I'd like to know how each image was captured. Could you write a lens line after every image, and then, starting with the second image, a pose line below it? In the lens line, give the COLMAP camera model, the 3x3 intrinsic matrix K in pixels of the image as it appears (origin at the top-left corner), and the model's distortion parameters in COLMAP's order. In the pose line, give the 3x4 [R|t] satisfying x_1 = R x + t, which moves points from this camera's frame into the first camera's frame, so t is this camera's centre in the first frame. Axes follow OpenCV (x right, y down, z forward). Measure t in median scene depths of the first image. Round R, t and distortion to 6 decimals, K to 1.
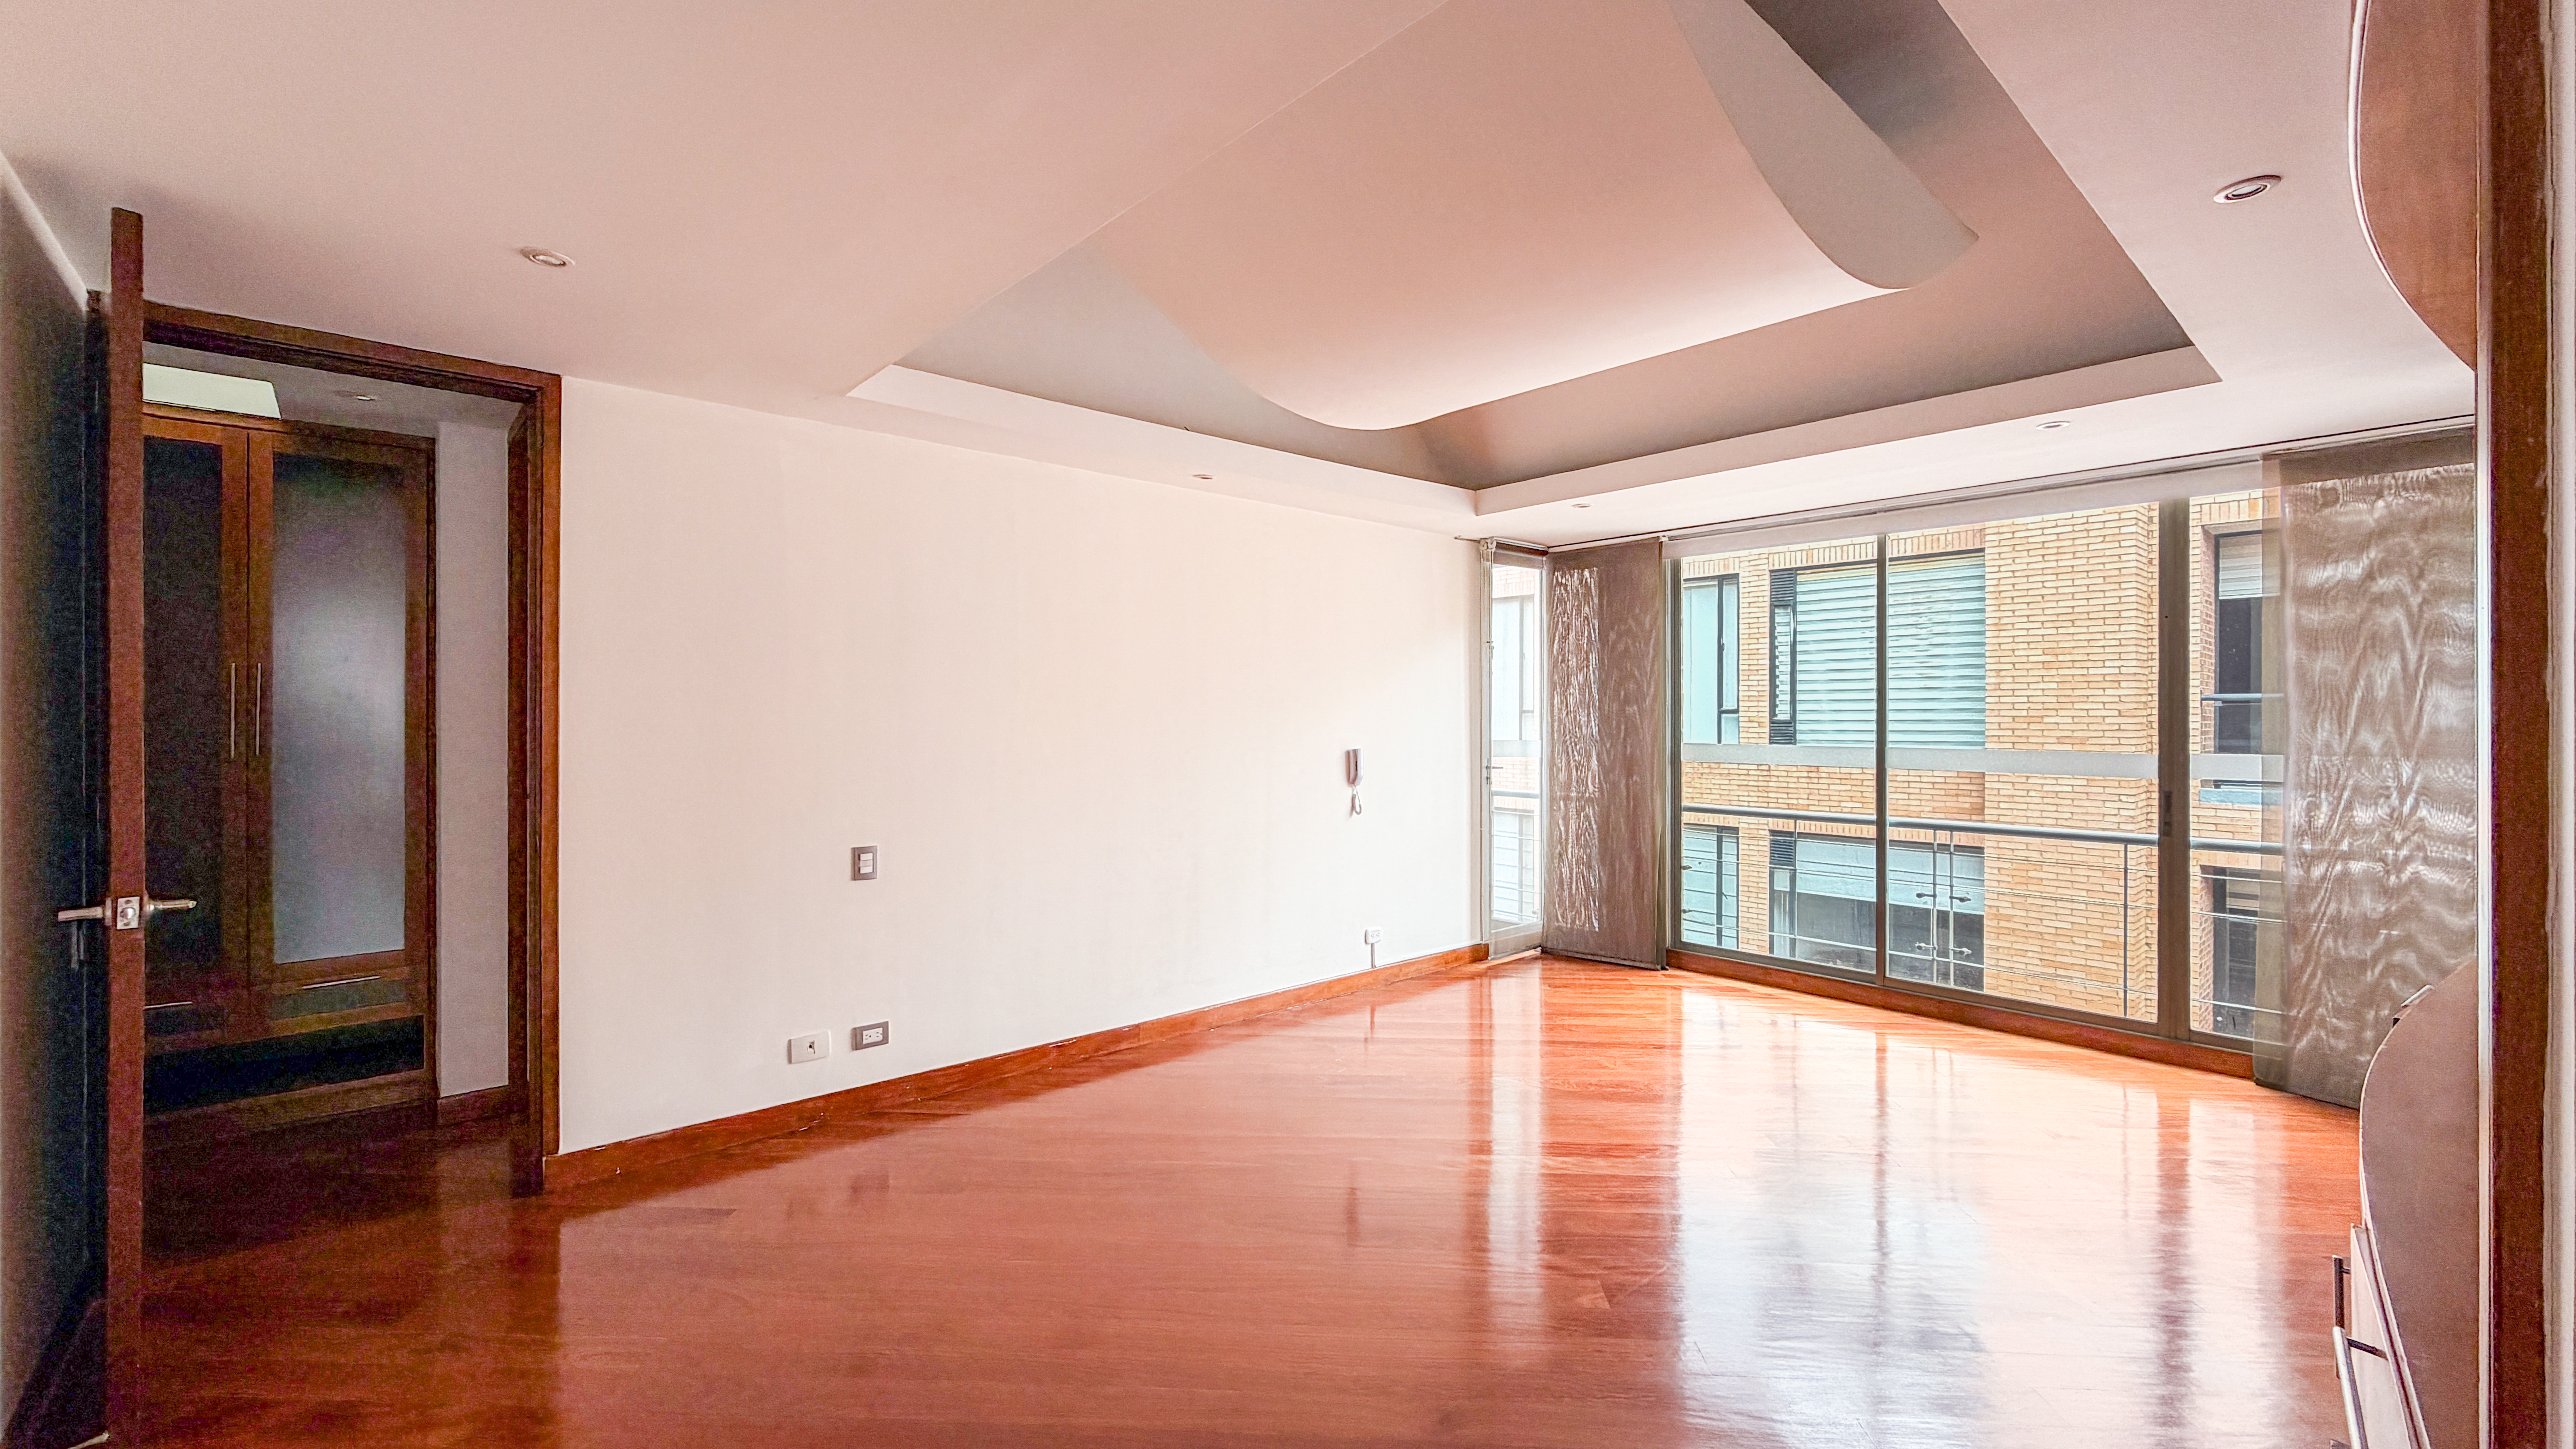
lens RADIAL K [[1031.6, 0, 1279.3], [0, 1031.6, 741.9], [0, 0, 1]] dist [0.001547, 0.000092]
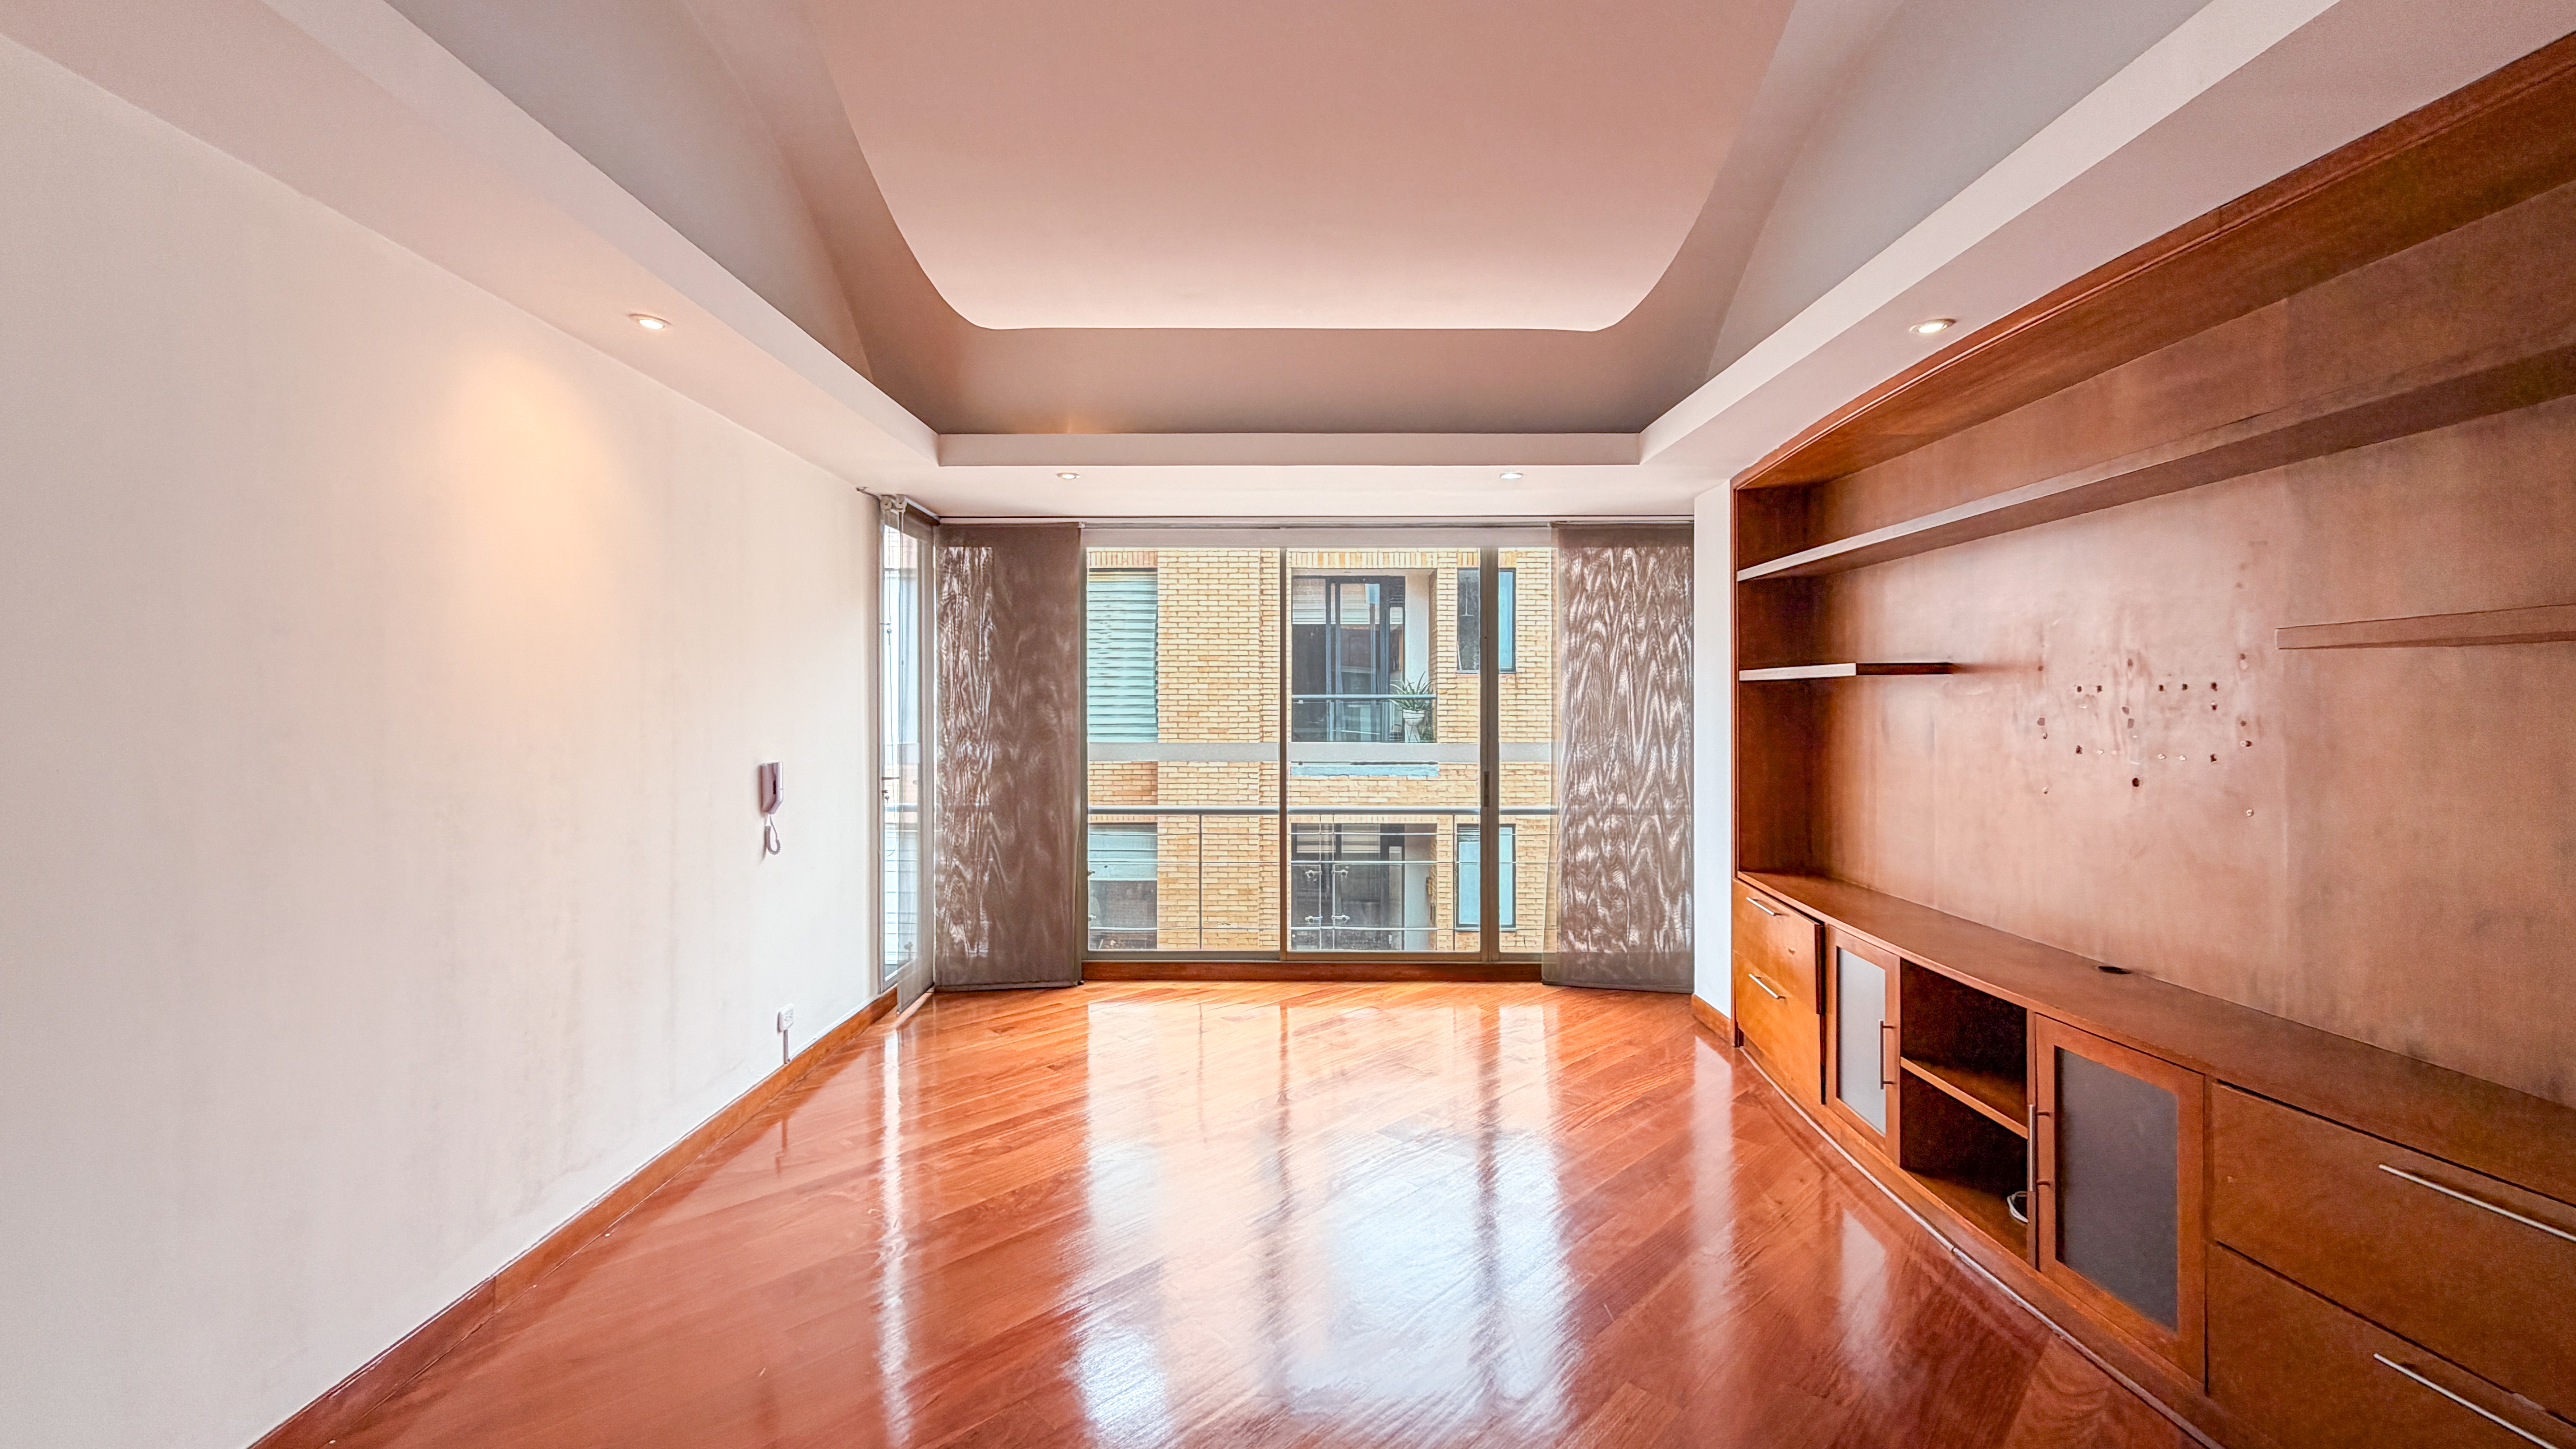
lens RADIAL K [[1043.3, 0, 1286.1], [0, 1043.3, 718.7], [0, 0, 1]] dist [0.000688, 0.000015]
pose [[0.665806, -0.007498, 0.746088, -0.204950], [0.020942, 0.999743, -0.008641, -0.008755], [-0.745831, 0.021378, 0.665792, 0.226081]]
